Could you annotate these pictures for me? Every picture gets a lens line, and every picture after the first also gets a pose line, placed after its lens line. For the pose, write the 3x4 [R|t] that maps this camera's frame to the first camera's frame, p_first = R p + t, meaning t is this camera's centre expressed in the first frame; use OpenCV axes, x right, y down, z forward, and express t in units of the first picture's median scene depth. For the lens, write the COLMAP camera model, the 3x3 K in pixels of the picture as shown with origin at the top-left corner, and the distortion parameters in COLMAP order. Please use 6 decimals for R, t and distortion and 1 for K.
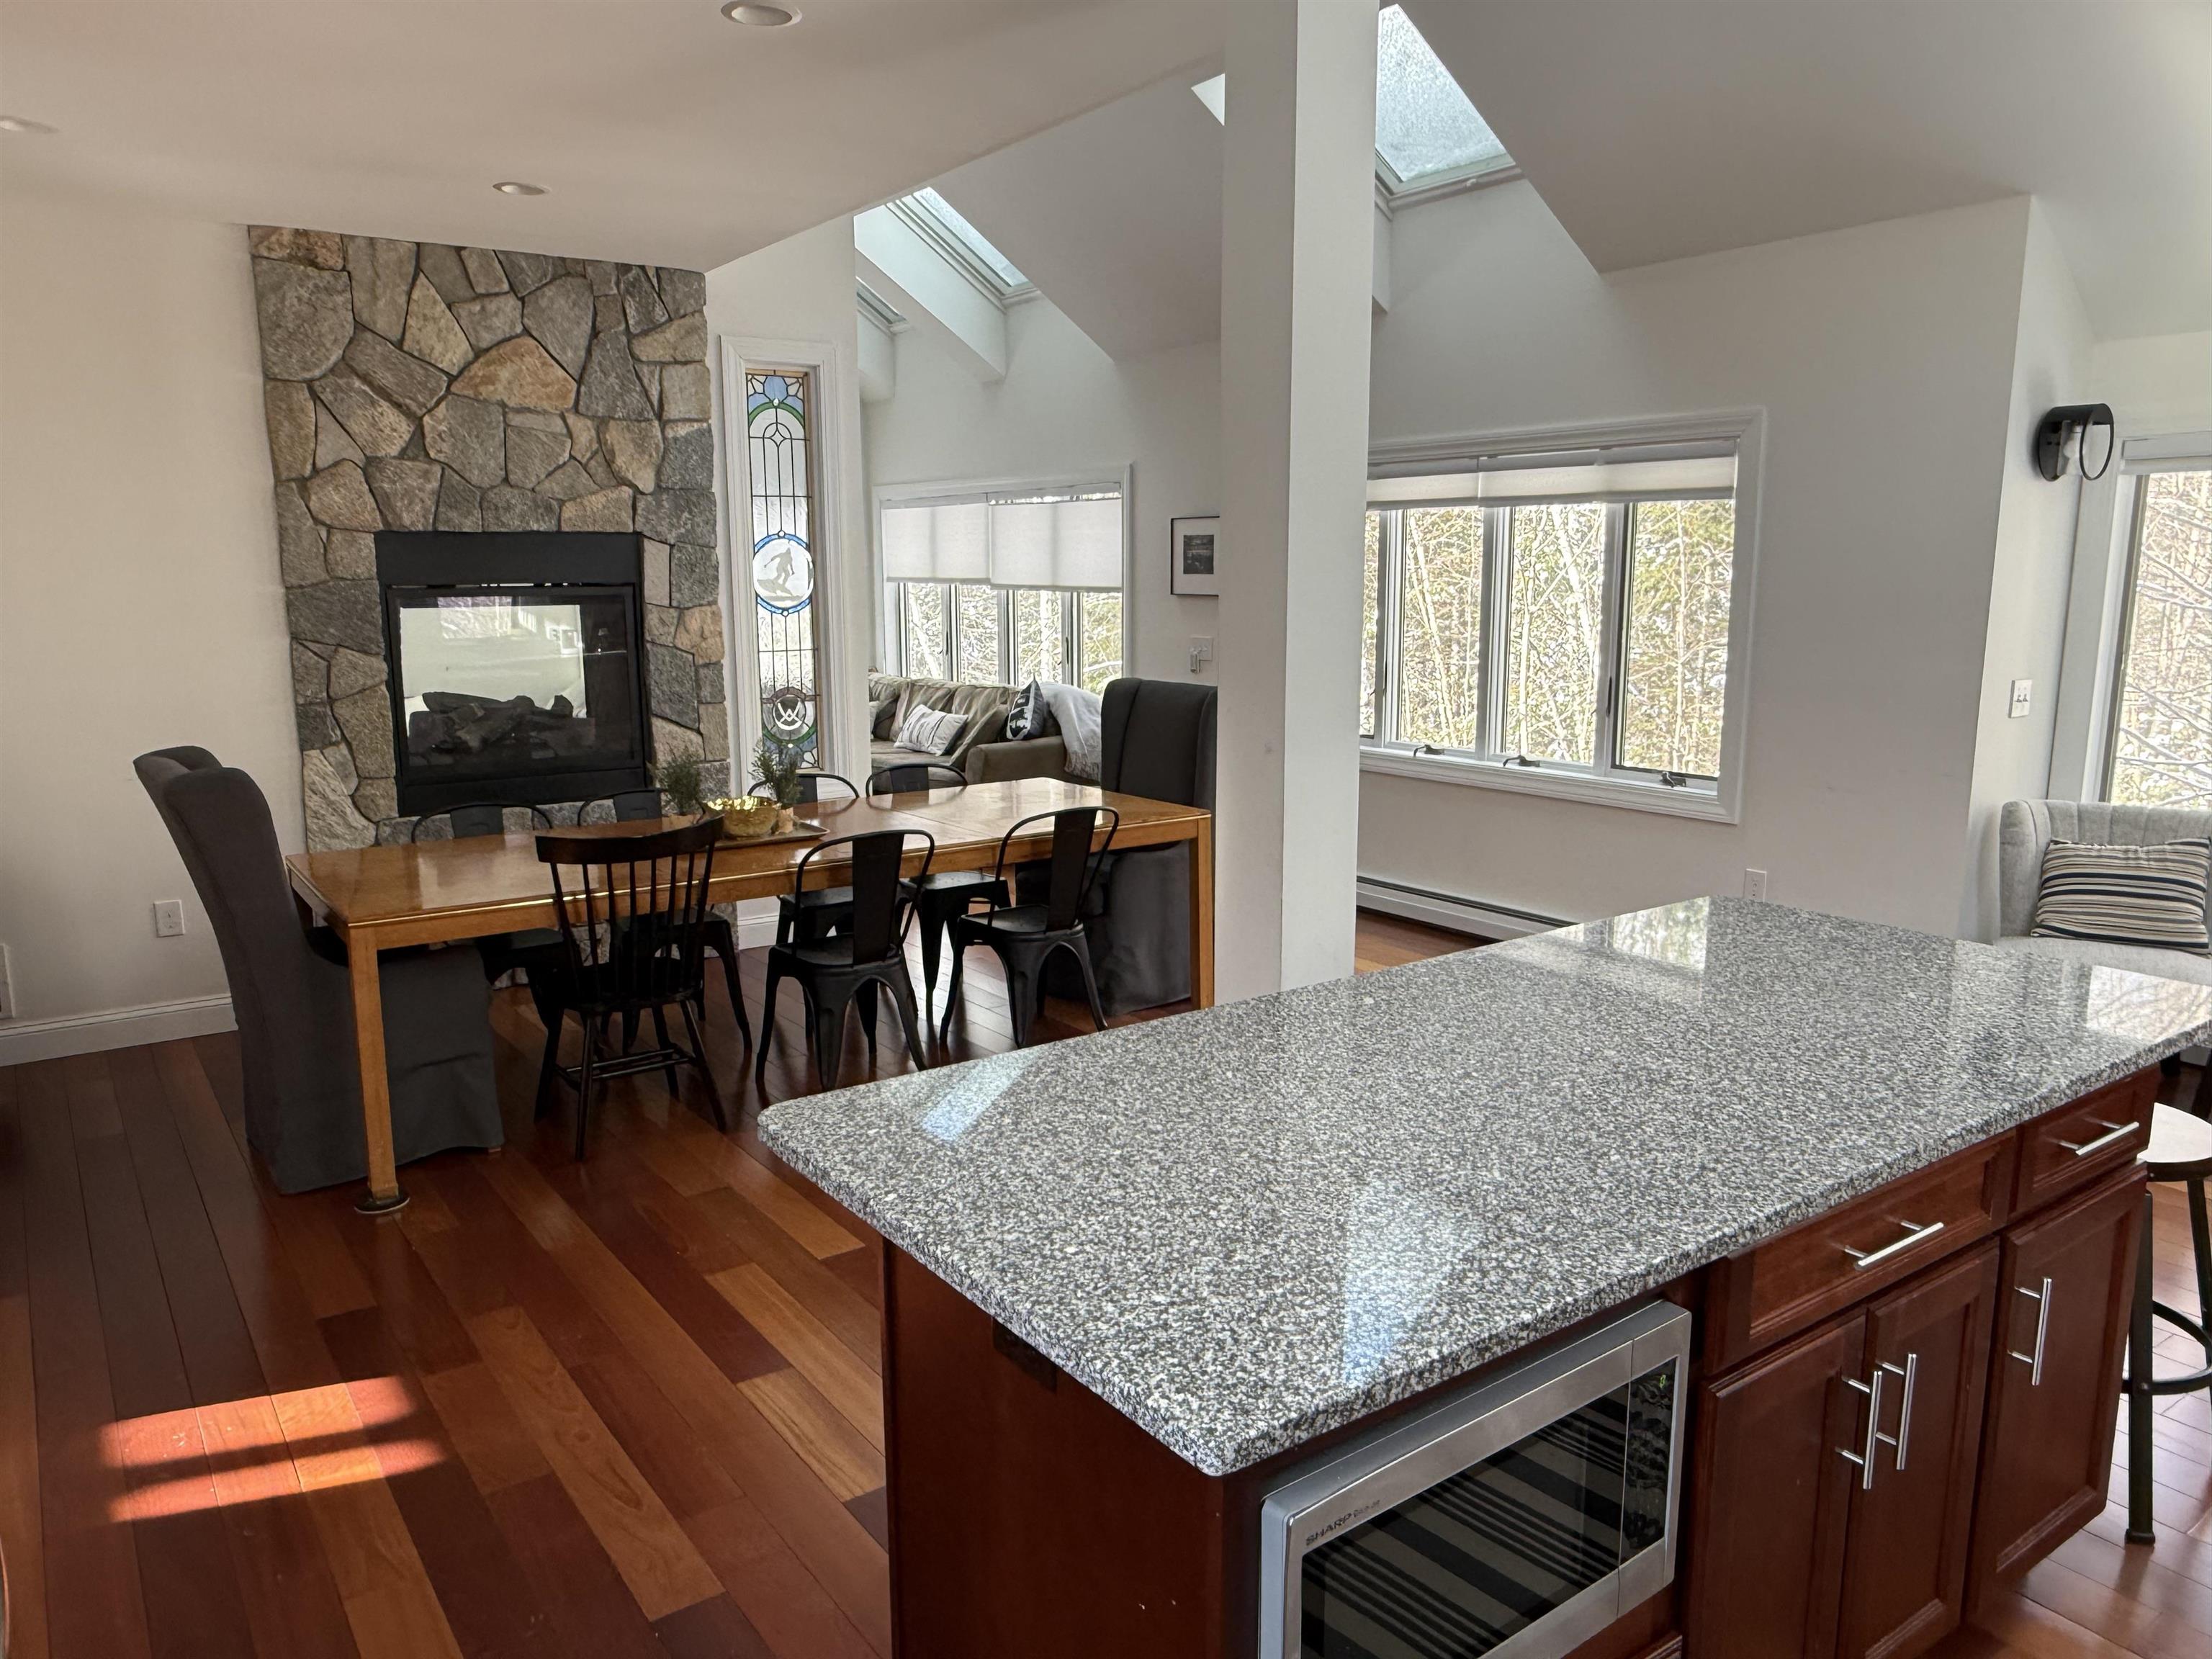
lens RADIAL K [[1553.6, 0, 1099.7], [0, 1553.6, 840.0], [0, 0, 1]] dist [0.004670, 0.002015]
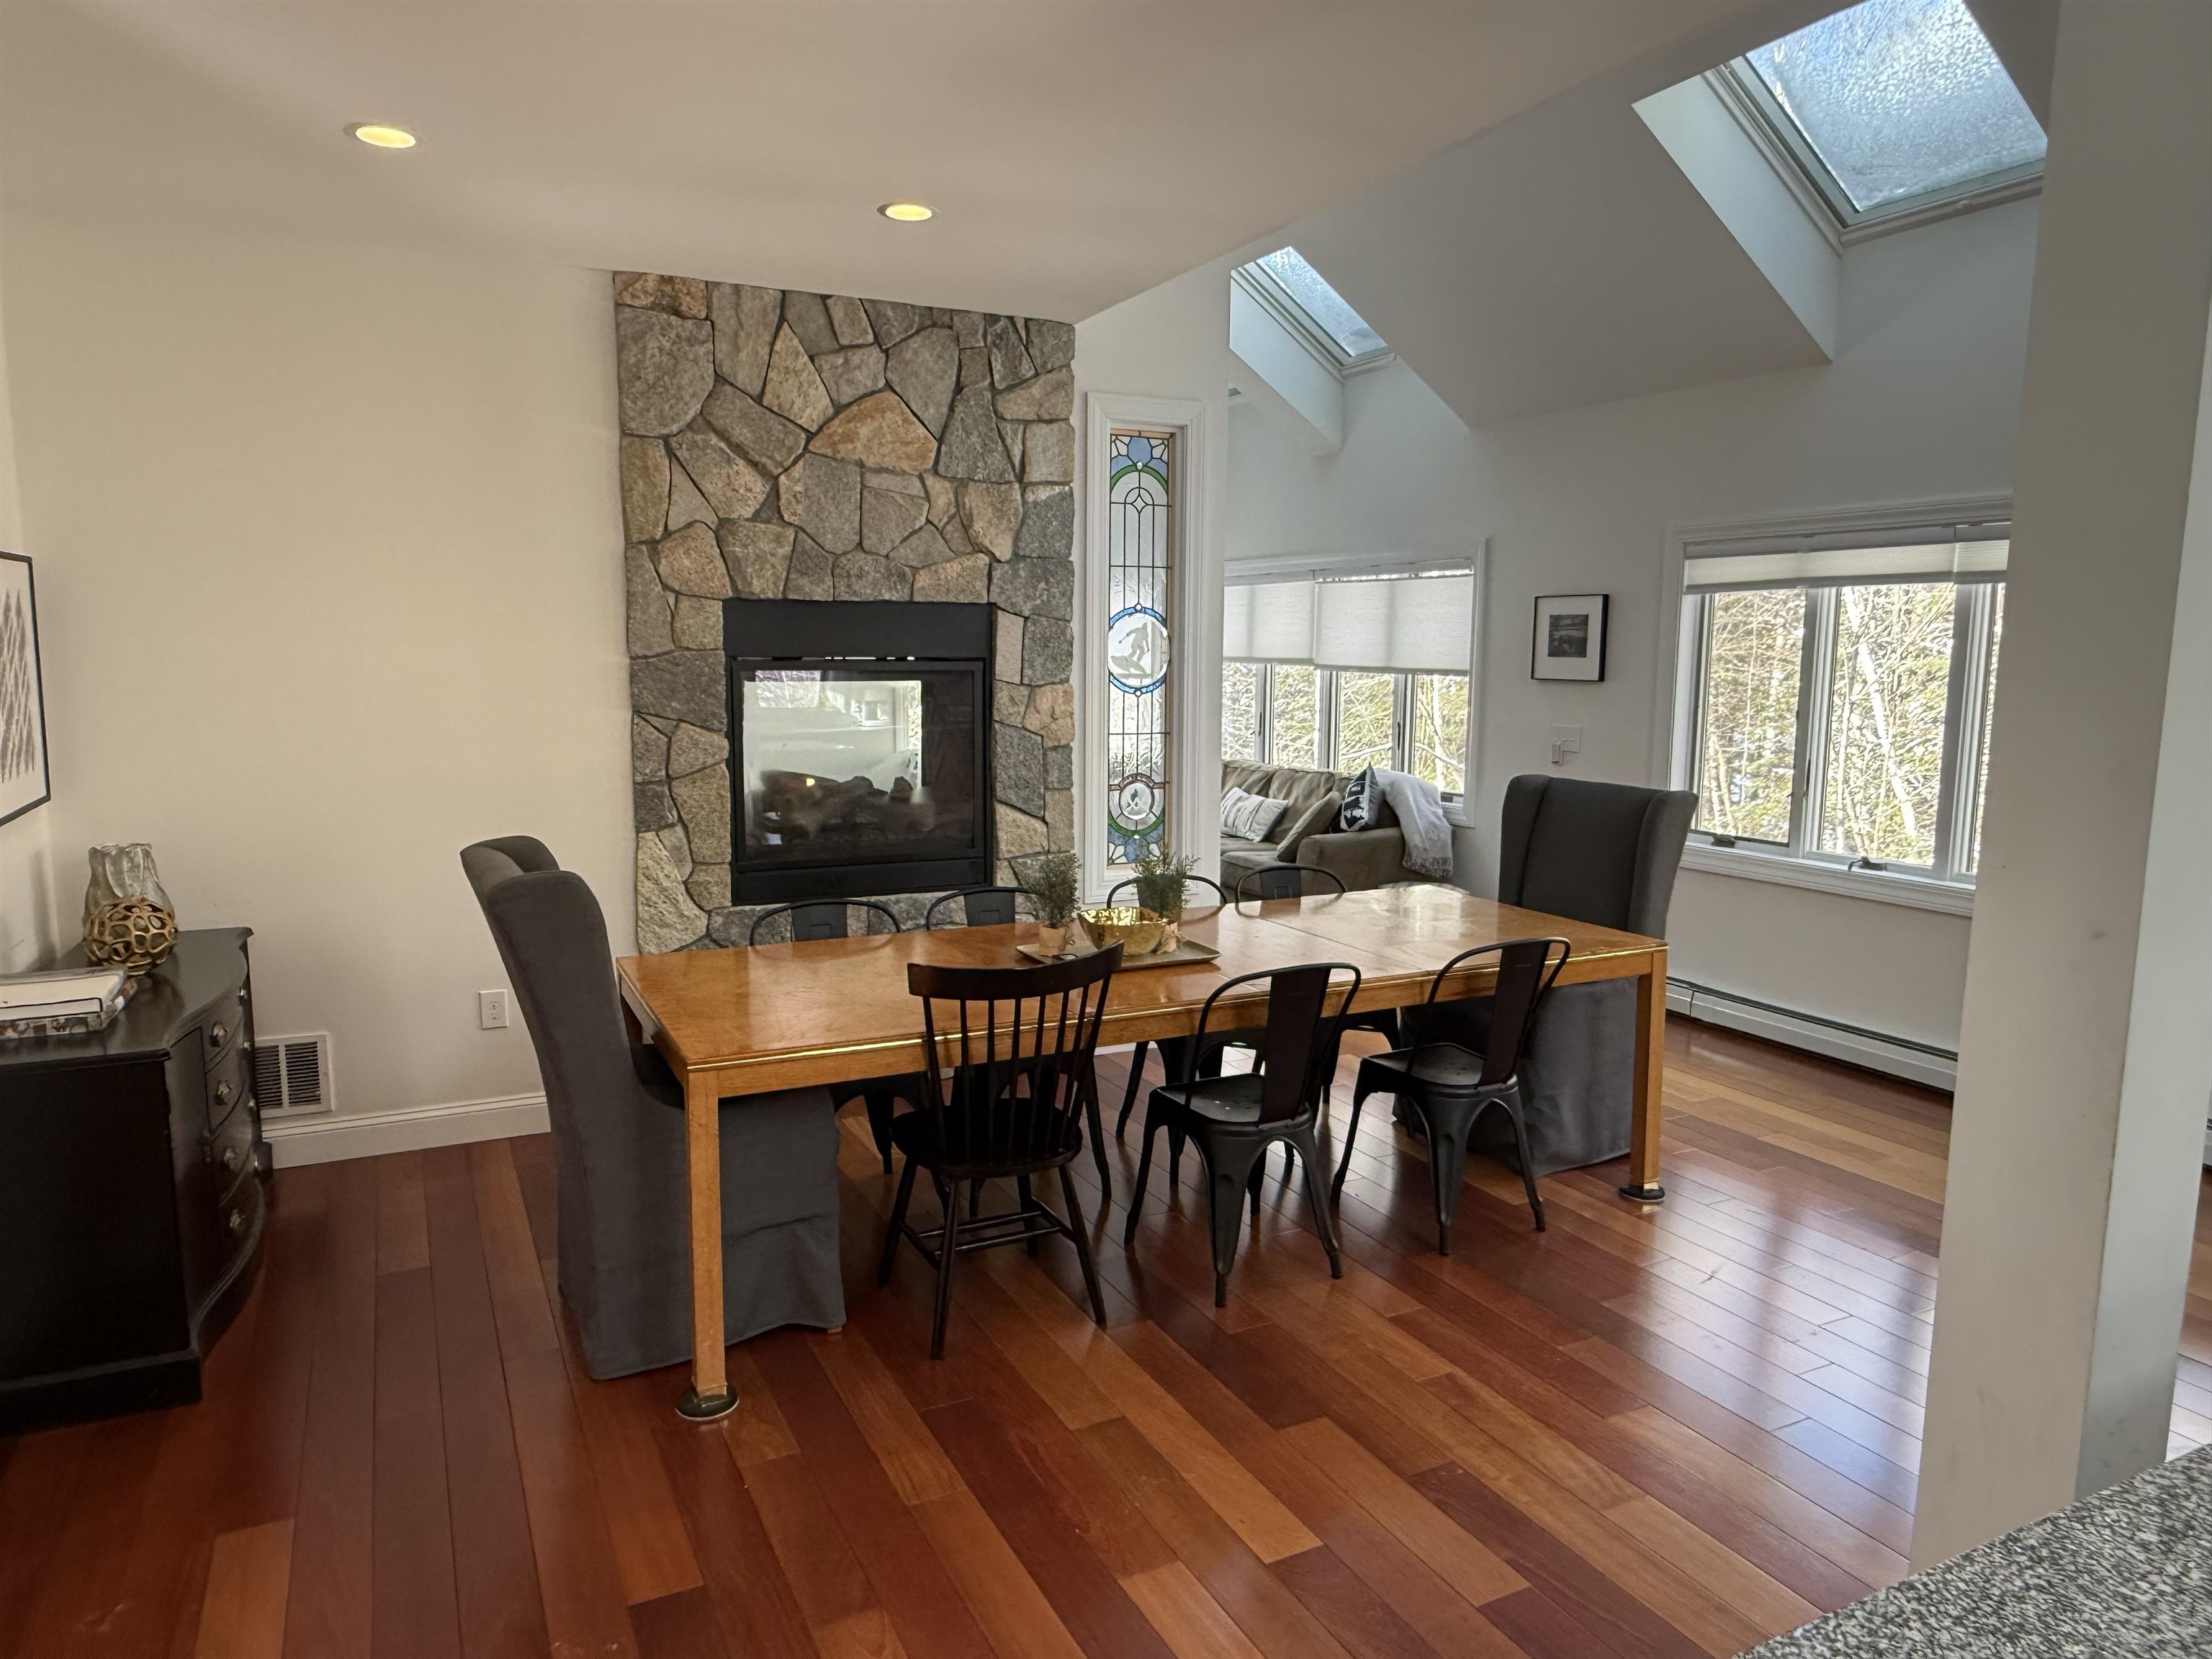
lens RADIAL K [[1416.6, 0, 1107.8], [0, 1416.6, 830.2], [0, 0, 1]] dist [0.015093, -0.000660]
pose [[0.989456, 0.032353, -0.141172, -0.114996], [-0.038810, 0.998311, -0.043227, -0.032741], [0.139535, 0.048250, 0.989041, 0.201346]]
